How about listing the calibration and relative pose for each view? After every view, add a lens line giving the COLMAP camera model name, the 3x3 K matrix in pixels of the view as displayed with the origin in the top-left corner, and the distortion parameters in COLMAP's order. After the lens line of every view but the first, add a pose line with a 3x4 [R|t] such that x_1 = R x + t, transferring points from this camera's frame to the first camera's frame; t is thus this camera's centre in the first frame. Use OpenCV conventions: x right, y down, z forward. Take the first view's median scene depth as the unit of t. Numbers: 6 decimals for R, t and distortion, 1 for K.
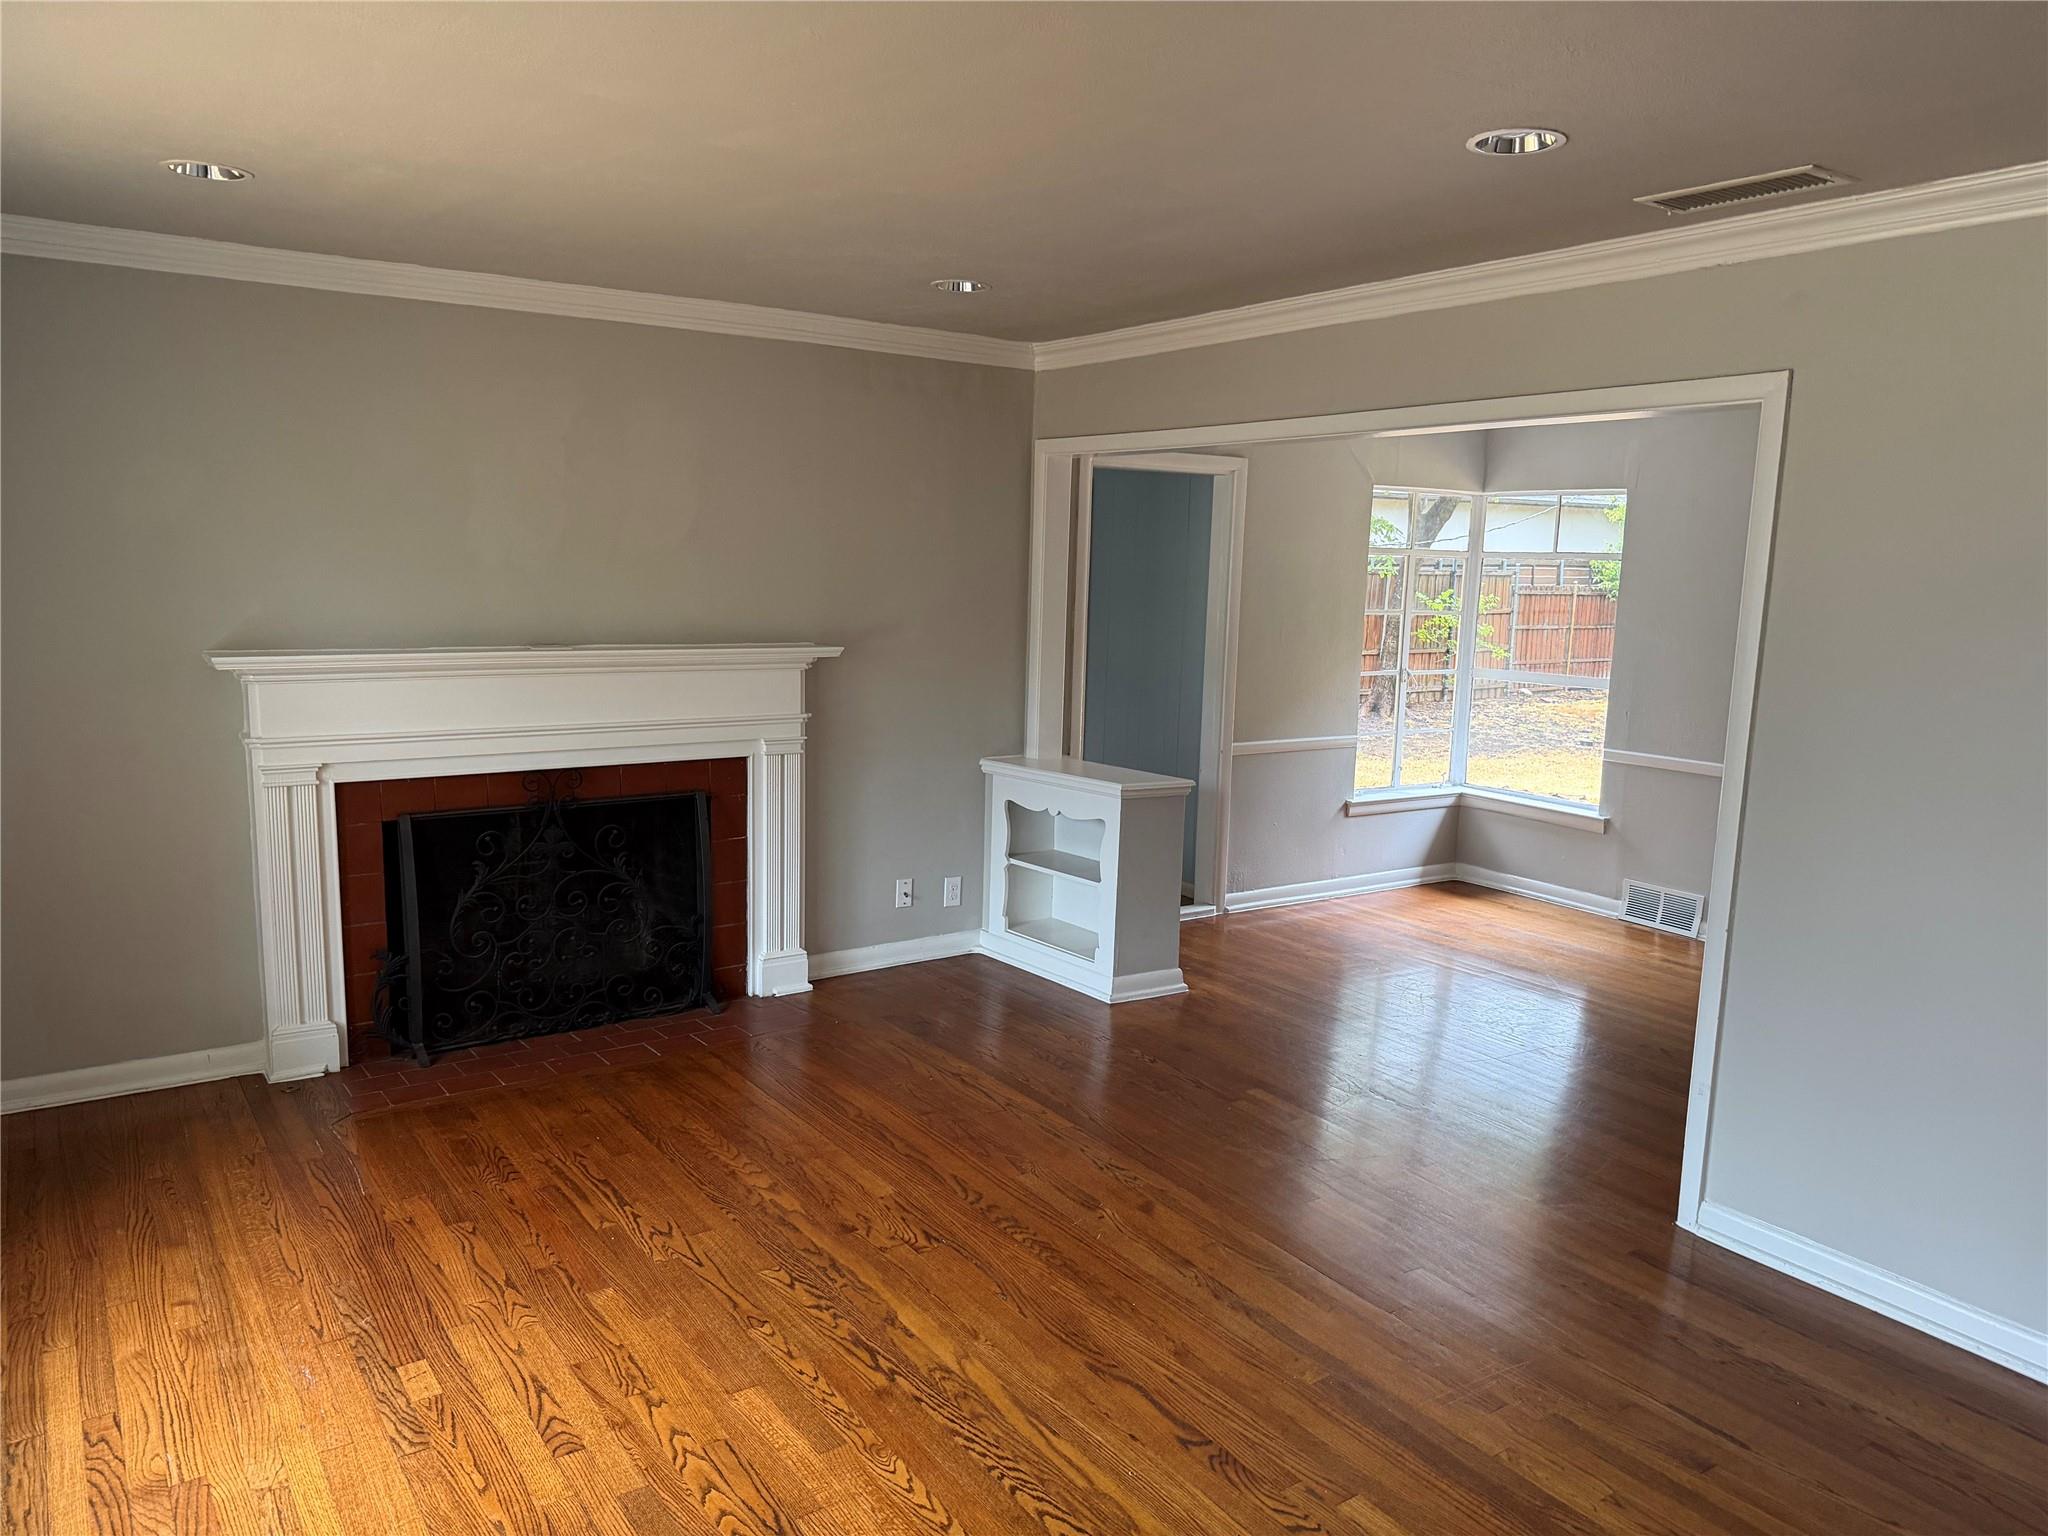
lens RADIAL K [[1448.4, 0, 1024.0], [0, 1448.4, 768.0], [0, 0, 1]] dist [-0.007844, -0.001927]
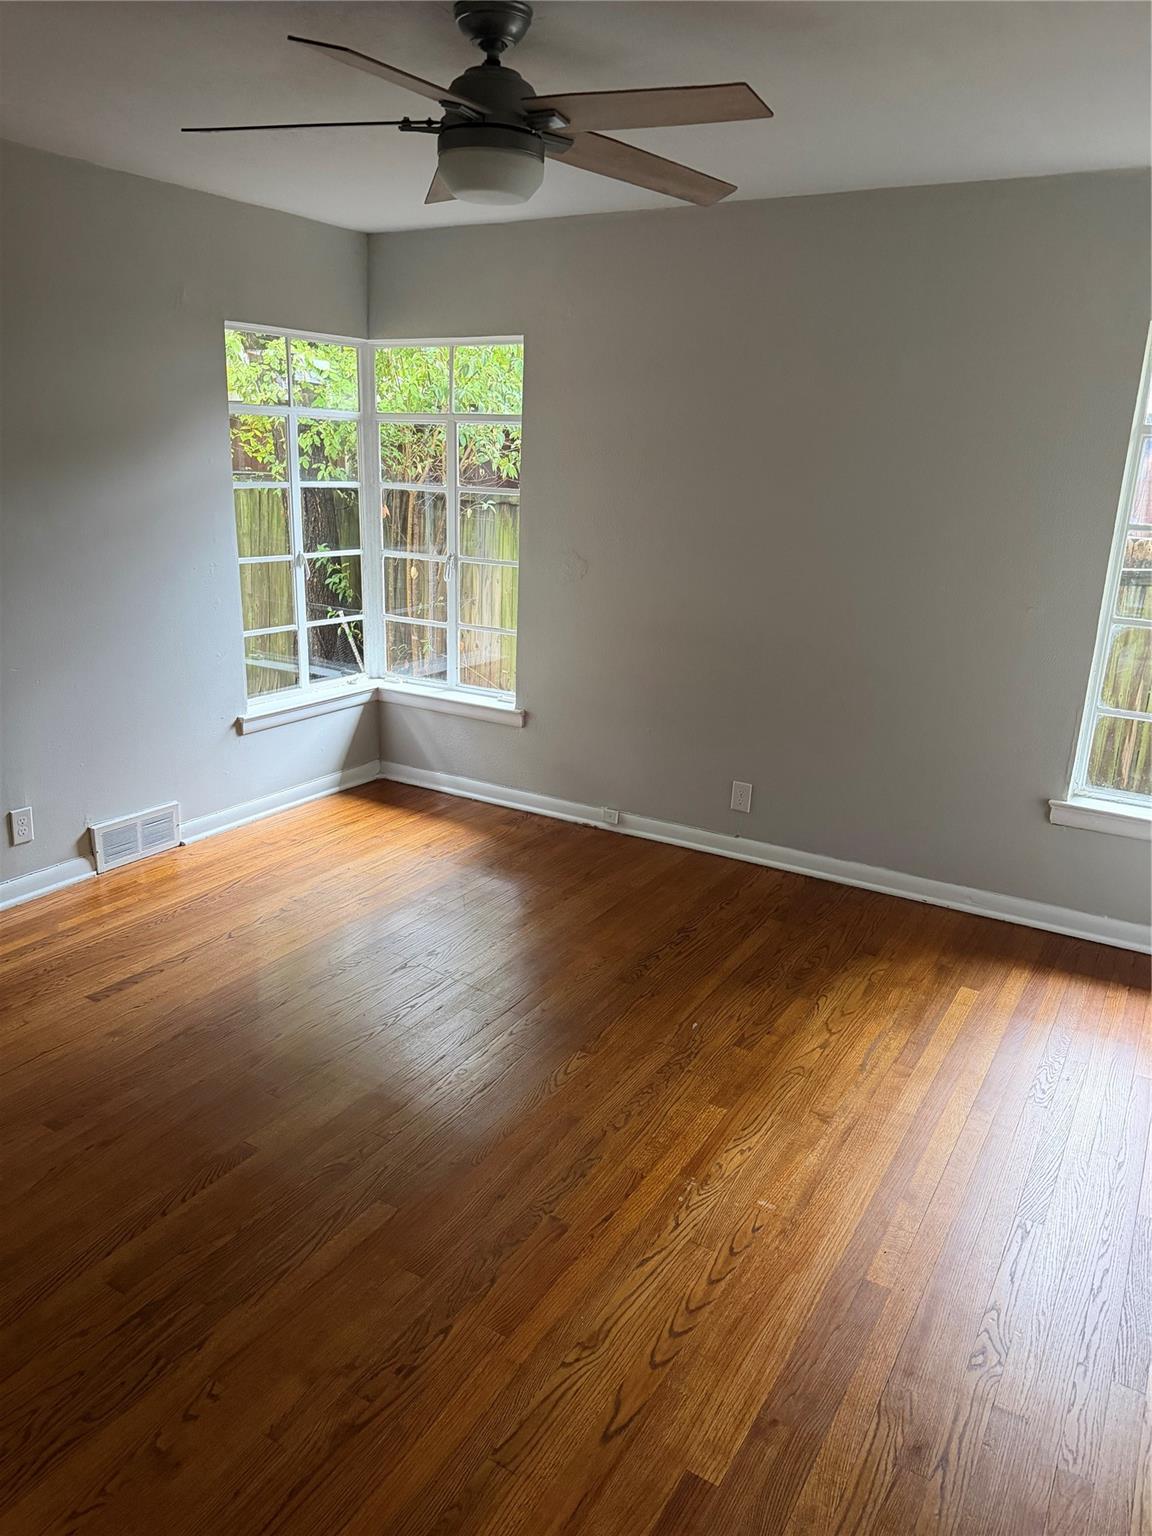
lens RADIAL K [[1062.6, 0, 548.3], [0, 1062.6, 763.8], [0, 0, 1]] dist [-0.002010, -0.000143]
pose [[0.929596, -0.117450, 0.349366, 0.170909], [0.058563, 0.982895, 0.174606, -0.048404], [-0.363898, -0.141853, 0.920574, 0.355239]]
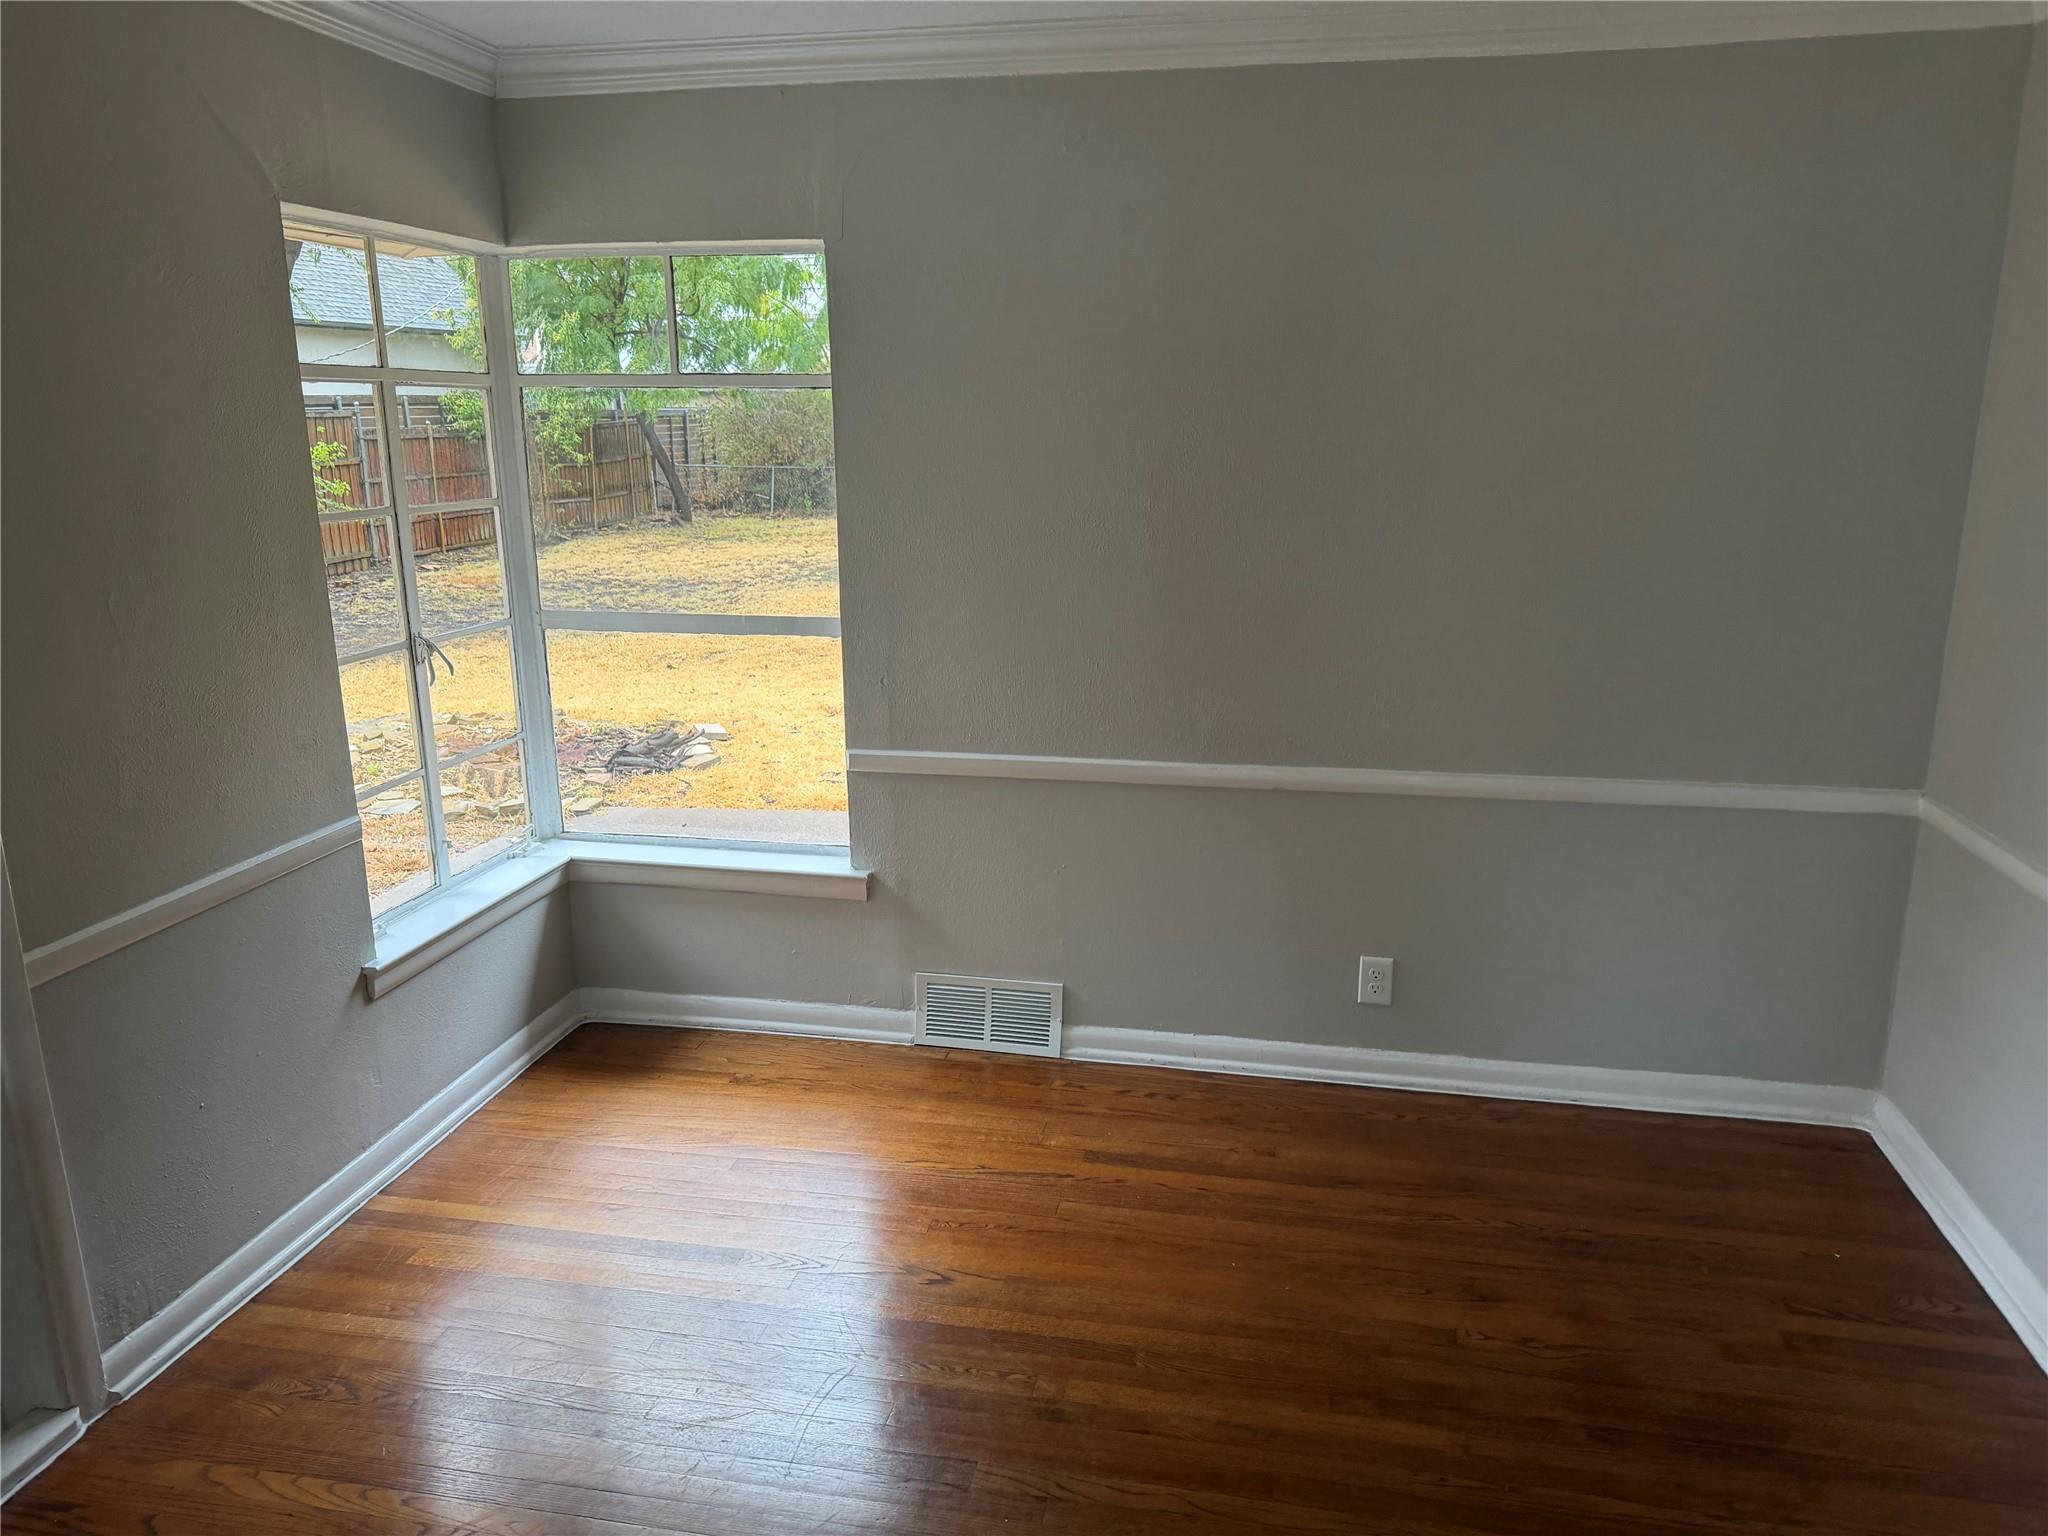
lens RADIAL K [[1448.4, 0, 1024.0], [0, 1448.4, 768.0], [0, 0, 1]] dist [-0.007844, -0.001927]
pose [[0.714691, -0.195137, 0.671668, 0.086227], [0.121172, 0.980317, 0.155874, -0.078853], [-0.688864, -0.030015, 0.724269, 0.555467]]
